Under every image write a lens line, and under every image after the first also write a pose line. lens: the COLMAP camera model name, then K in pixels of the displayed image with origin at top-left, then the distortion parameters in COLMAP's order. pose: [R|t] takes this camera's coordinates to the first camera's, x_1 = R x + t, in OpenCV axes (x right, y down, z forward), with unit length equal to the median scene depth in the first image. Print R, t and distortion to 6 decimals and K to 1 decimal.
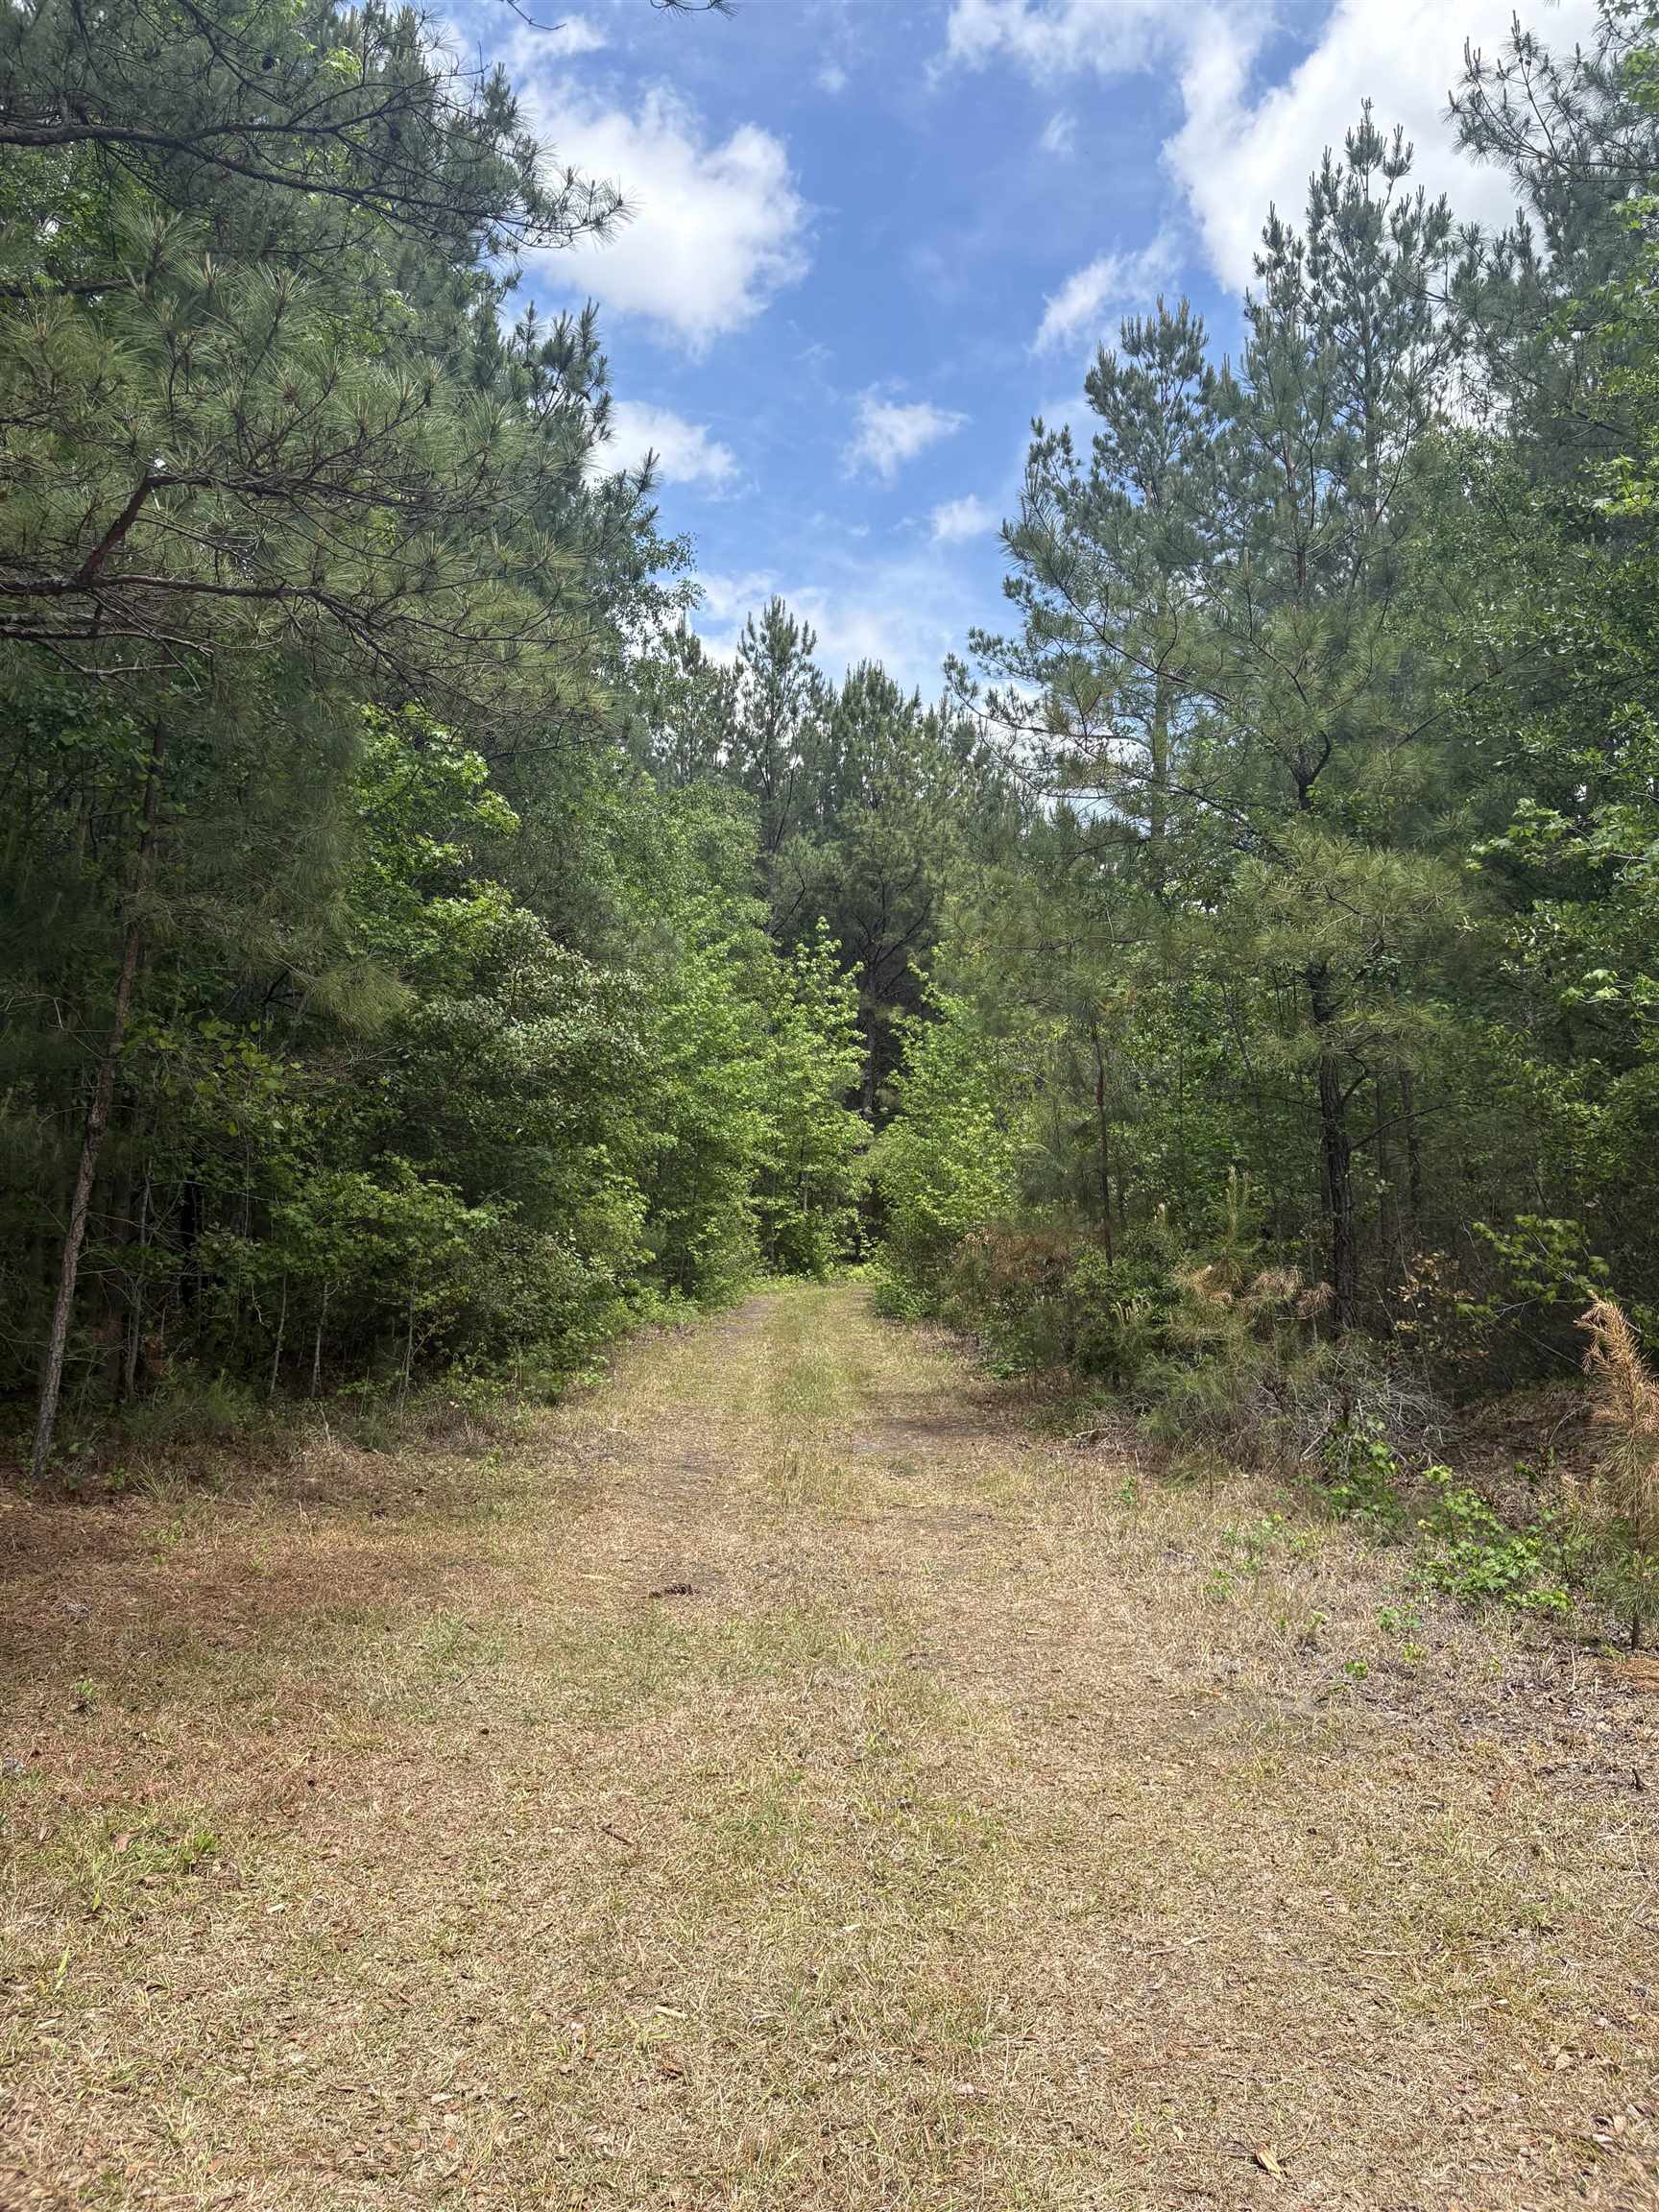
lens RADIAL K [[1672.4, 0, 807.8], [0, 1672.4, 1109.5], [0, 0, 1]] dist [0.033718, 0.004827]
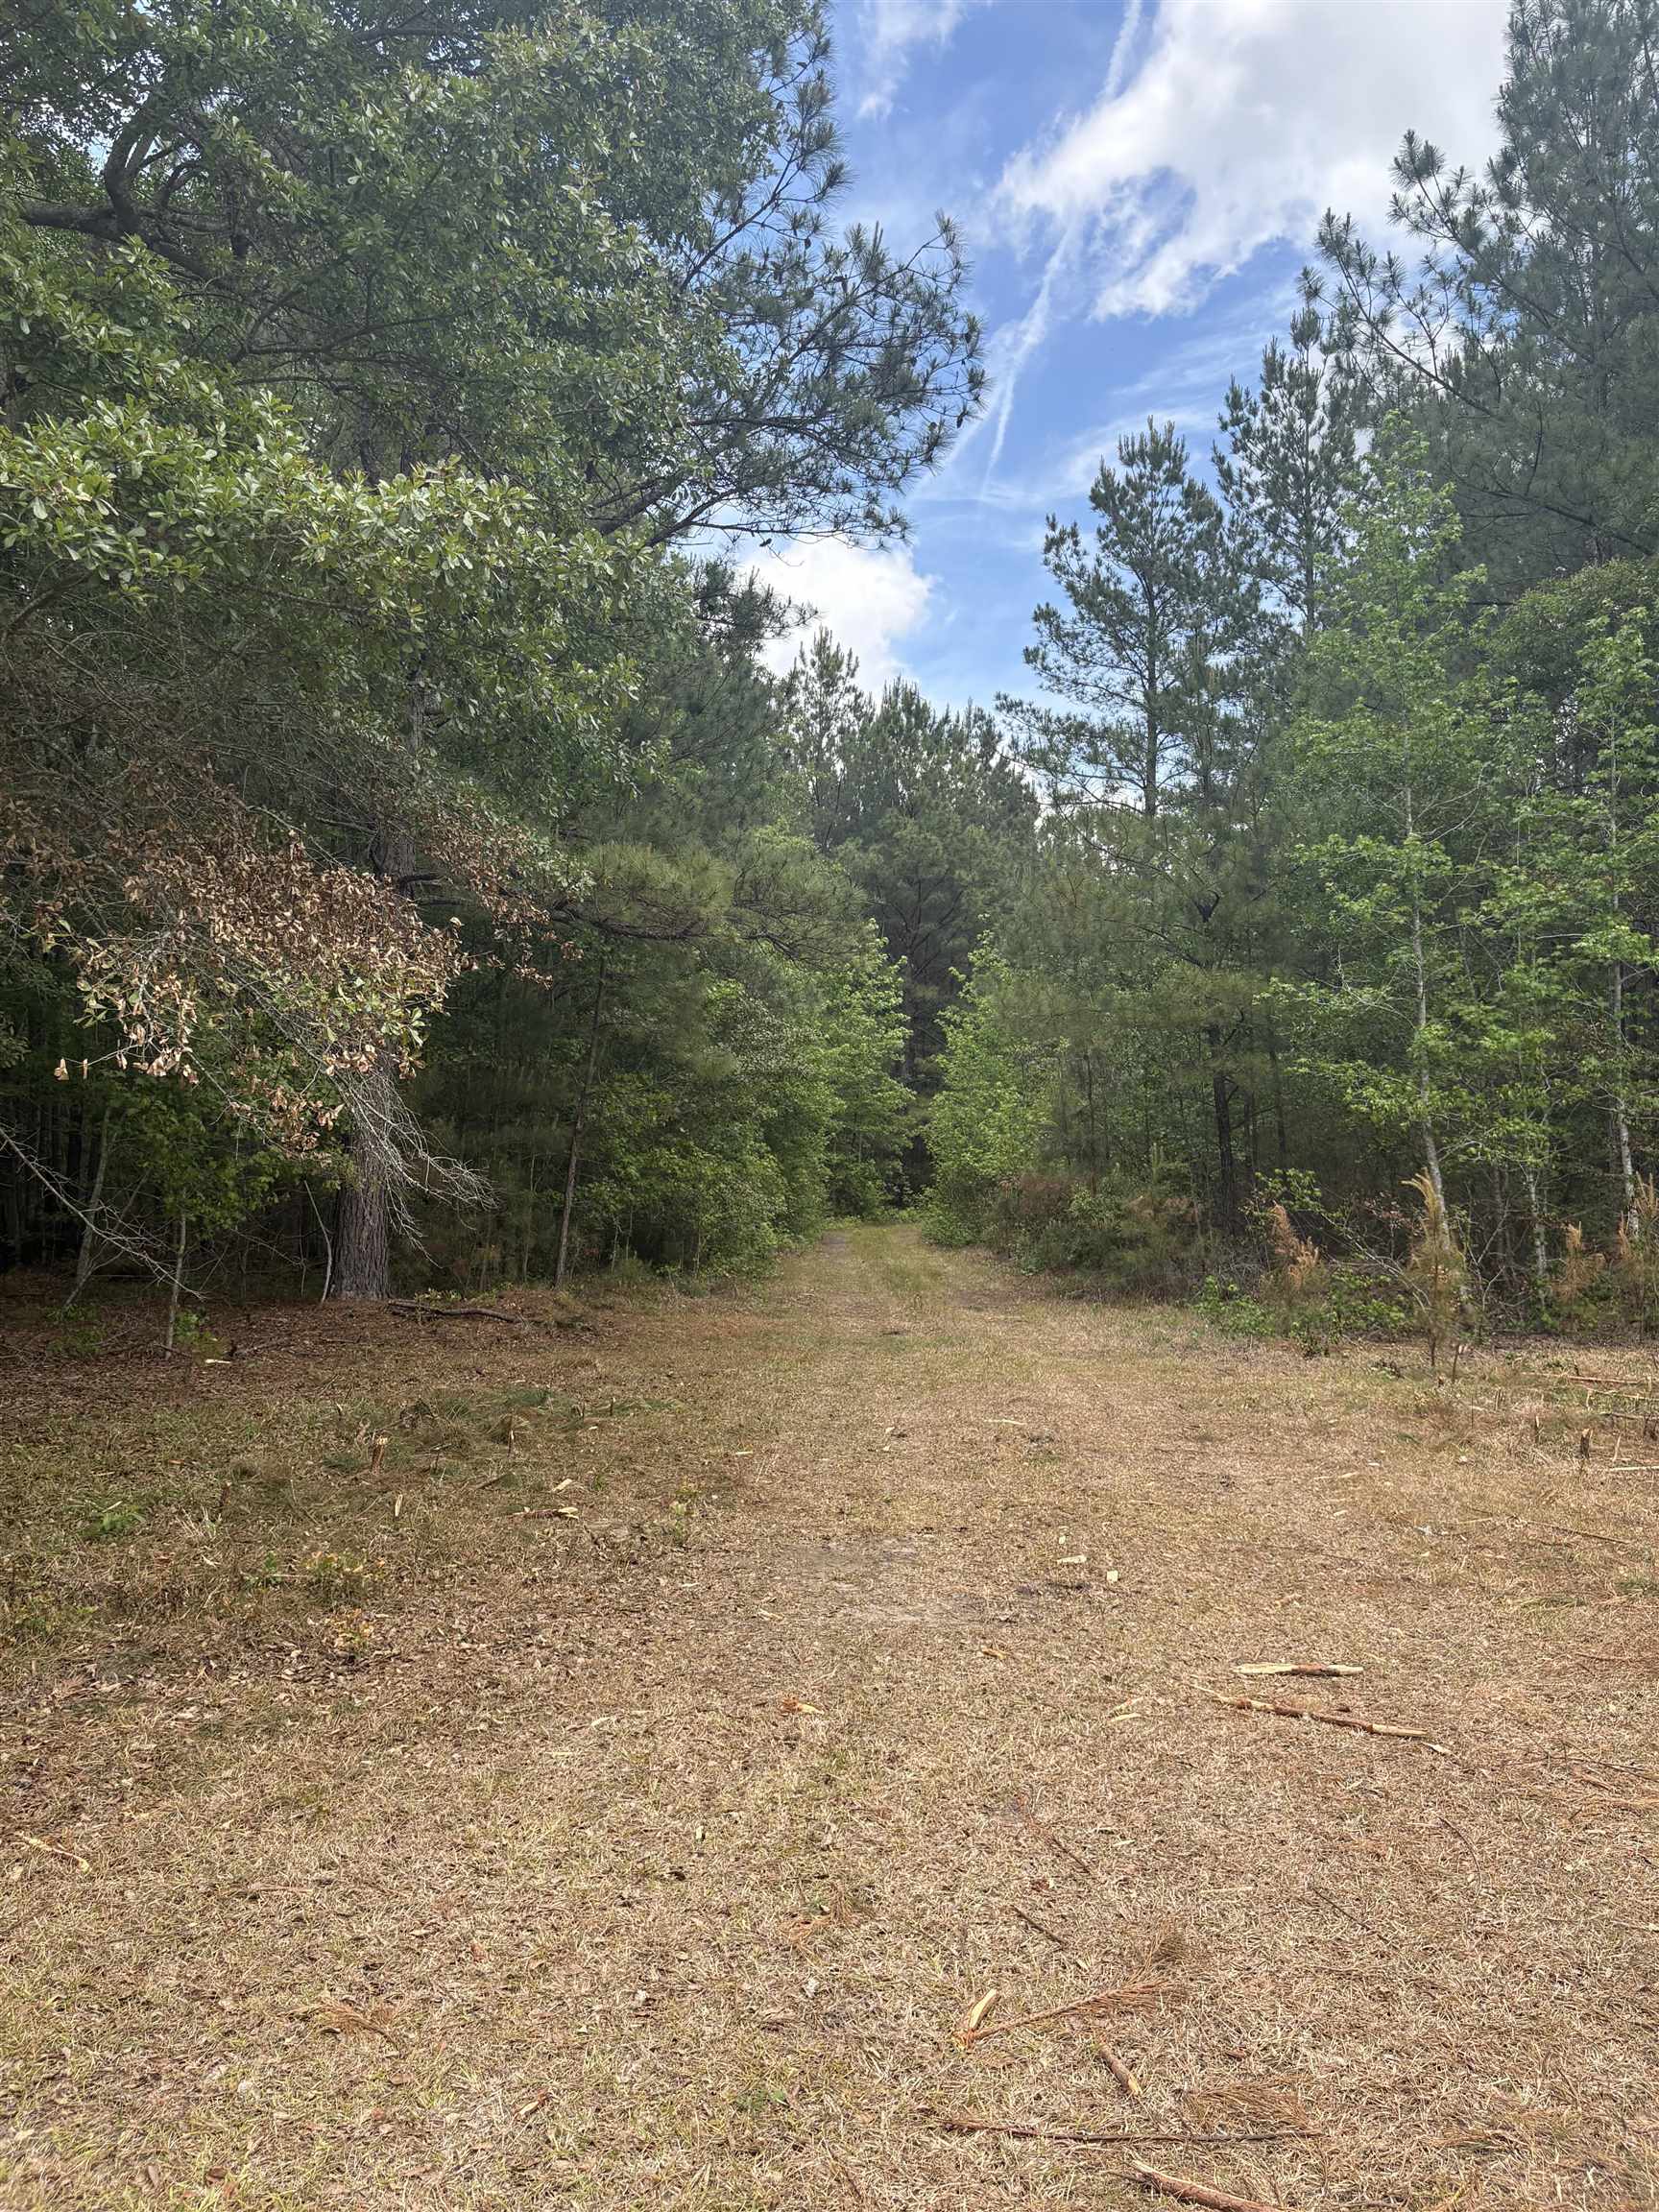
lens RADIAL K [[1672.4, 0, 827.0], [0, 1672.4, 1108.4], [0, 0, 1]] dist [0.033718, 0.004827]
pose [[0.999974, -0.007230, 0.000783, -0.030189], [0.007203, 0.999539, 0.029488, -0.016867], [-0.000995, -0.029481, 0.999565, -0.233267]]
